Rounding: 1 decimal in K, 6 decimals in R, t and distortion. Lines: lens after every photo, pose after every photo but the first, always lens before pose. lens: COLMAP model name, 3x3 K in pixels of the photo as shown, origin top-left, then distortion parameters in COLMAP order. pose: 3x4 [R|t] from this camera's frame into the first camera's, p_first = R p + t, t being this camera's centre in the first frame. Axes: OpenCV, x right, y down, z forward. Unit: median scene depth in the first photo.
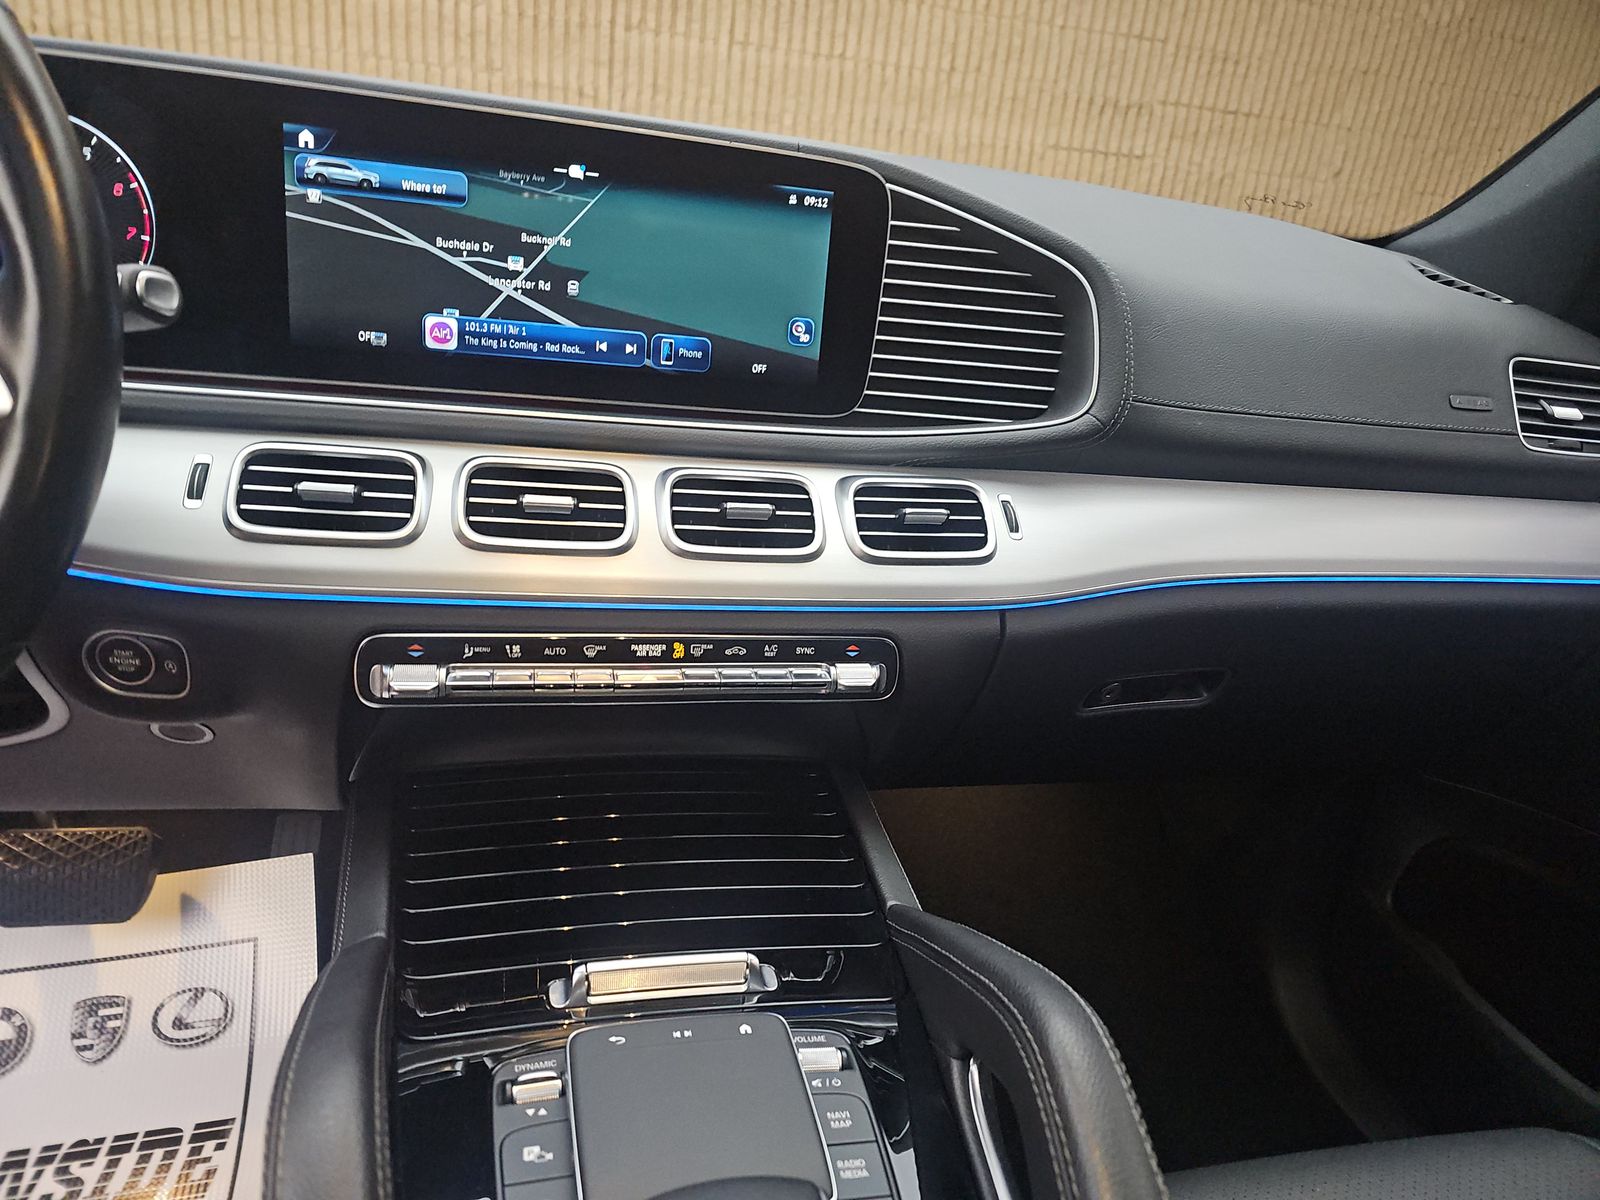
lens RADIAL K [[1071.4, 0, 787.4], [0, 1071.4, 604.1], [0, 0, 1]] dist [0.026556, -0.053075]
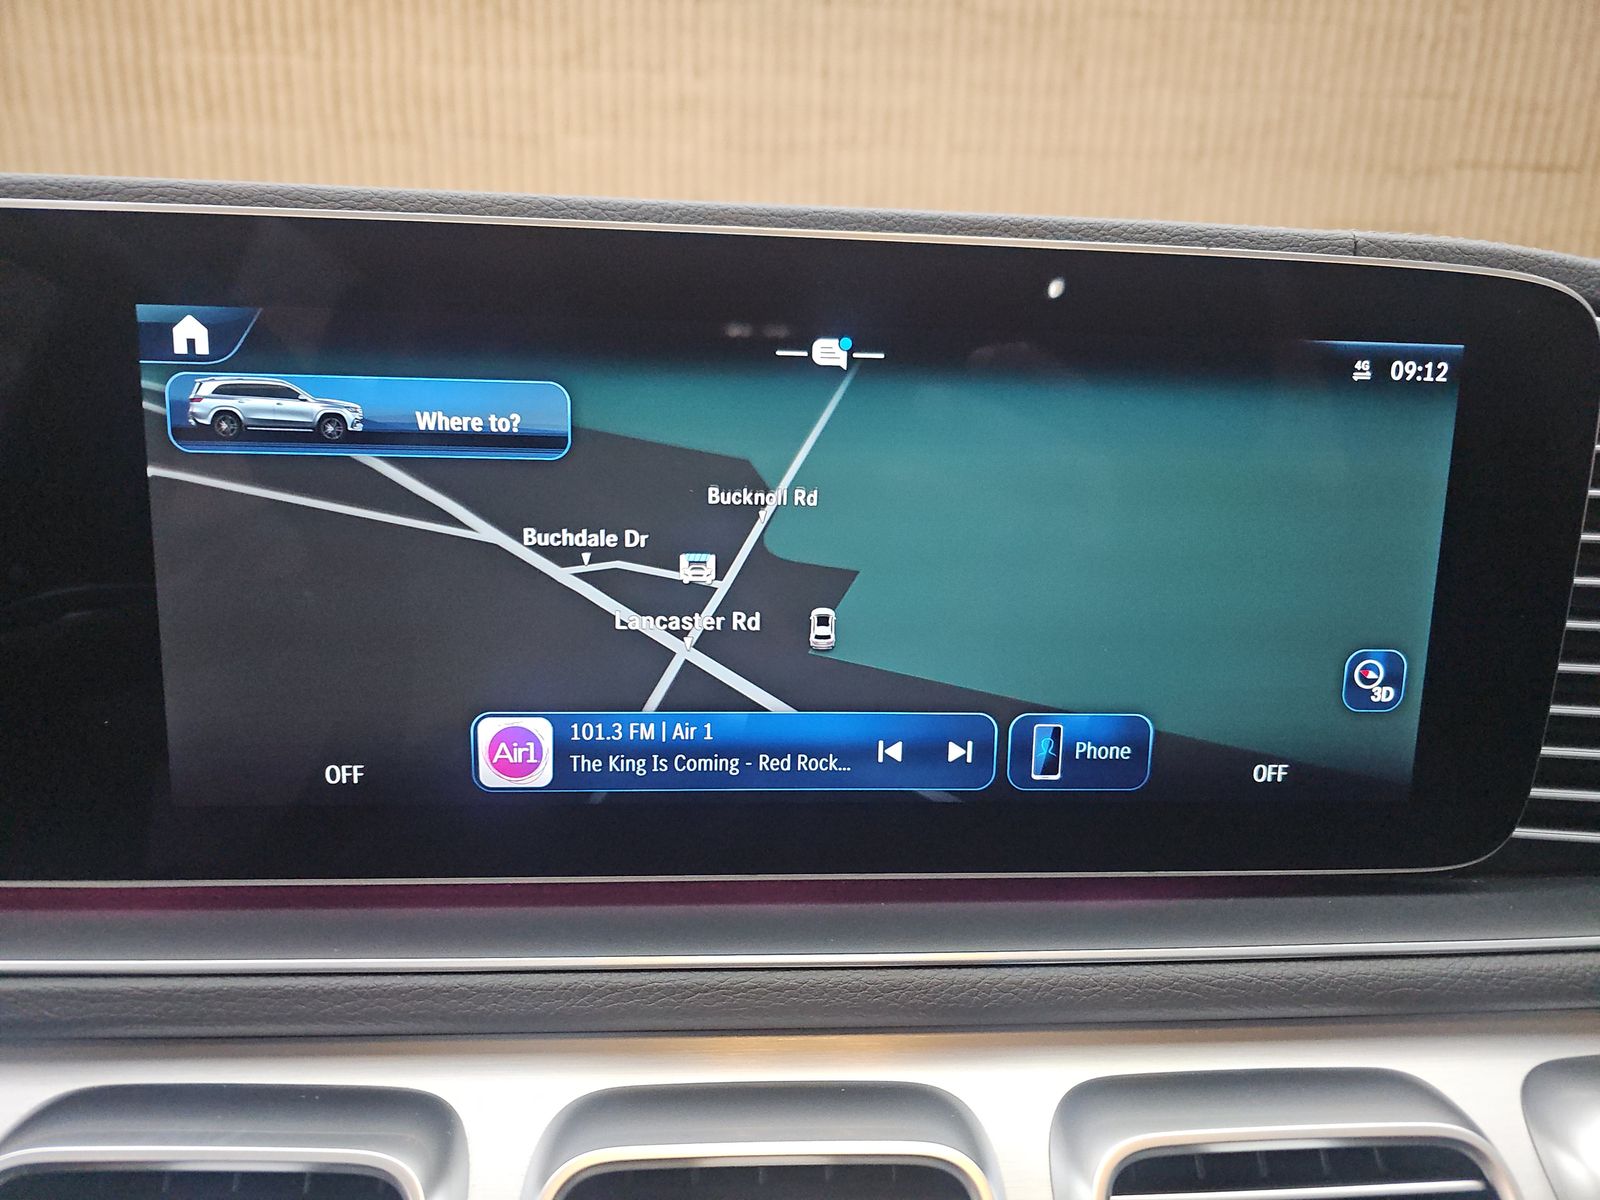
lens RADIAL K [[1071.4, 0, 787.4], [0, 1071.4, 604.1], [0, 0, 1]] dist [0.026556, -0.053075]
pose [[0.980432, -0.032520, -0.194156, -0.128942], [0.013733, 0.995157, -0.097334, -0.255258], [0.196381, 0.092763, 0.976130, 0.579436]]
